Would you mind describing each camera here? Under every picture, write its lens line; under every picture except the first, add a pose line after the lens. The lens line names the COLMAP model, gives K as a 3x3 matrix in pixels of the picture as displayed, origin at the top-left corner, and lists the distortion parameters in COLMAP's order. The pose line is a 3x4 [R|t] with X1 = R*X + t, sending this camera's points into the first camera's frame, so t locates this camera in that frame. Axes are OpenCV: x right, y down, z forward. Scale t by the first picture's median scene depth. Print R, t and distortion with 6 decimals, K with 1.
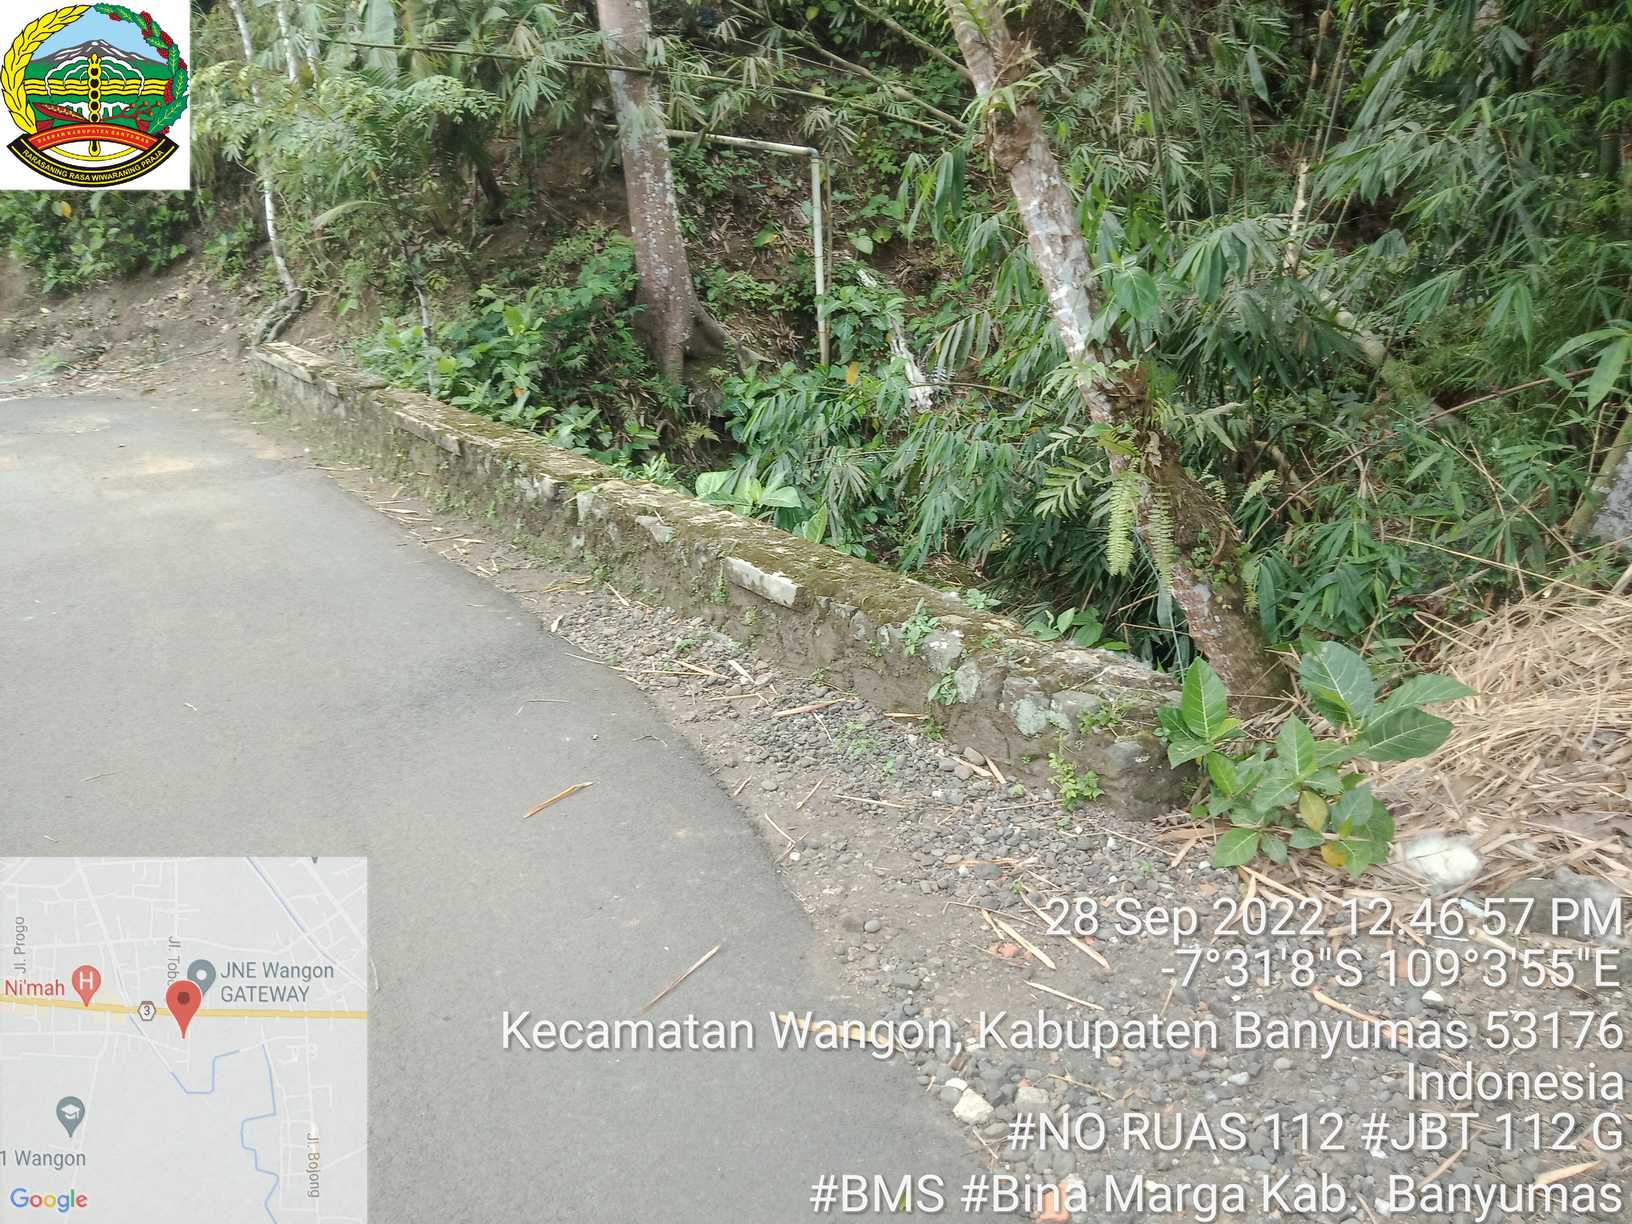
lens RADIAL K [[1210.1, 0, 812.0], [0, 1210.1, 603.5], [0, 0, 1]] dist [0.035684, -0.040328]
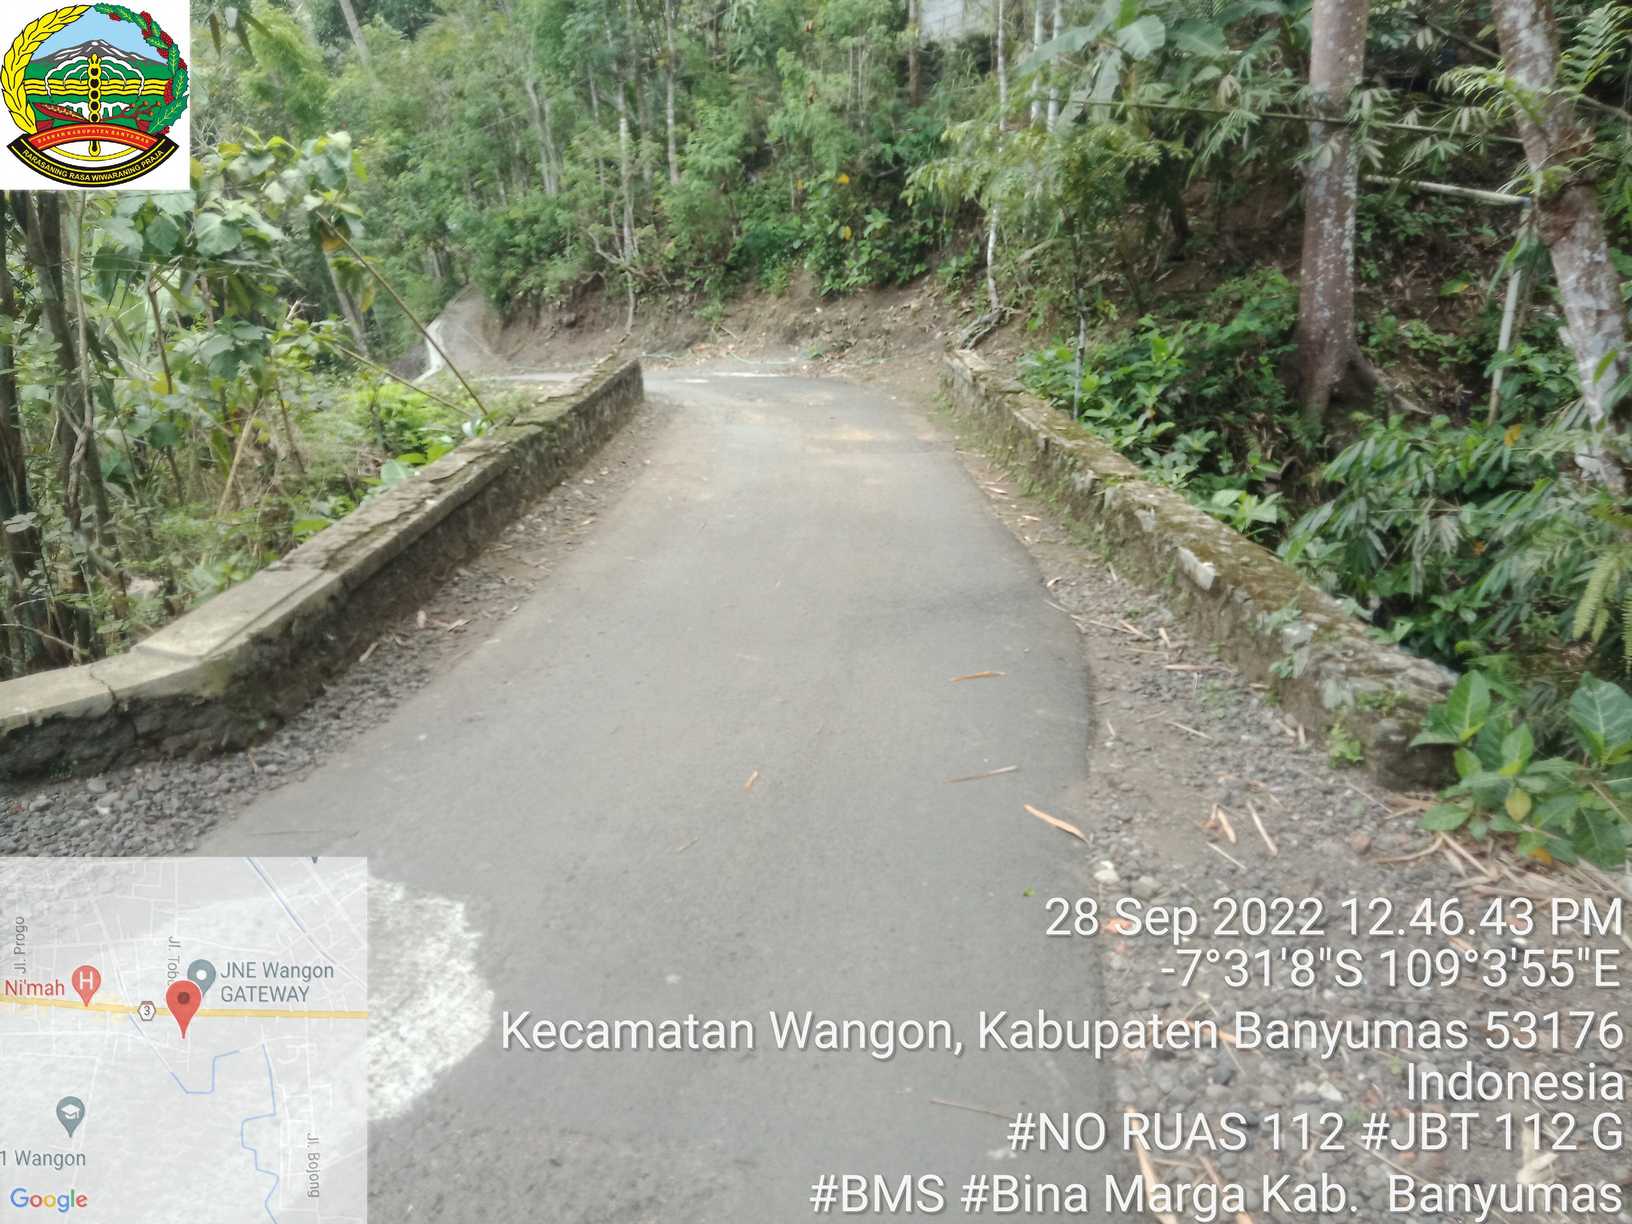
lens RADIAL K [[1210.1, 0, 812.0], [0, 1210.1, 603.5], [0, 0, 1]] dist [0.035684, -0.040328]
pose [[0.837995, 0.197240, -0.508784, 0.086093], [-0.207571, 0.977517, 0.037074, 0.016714], [0.504657, 0.074541, 0.860096, -0.083607]]
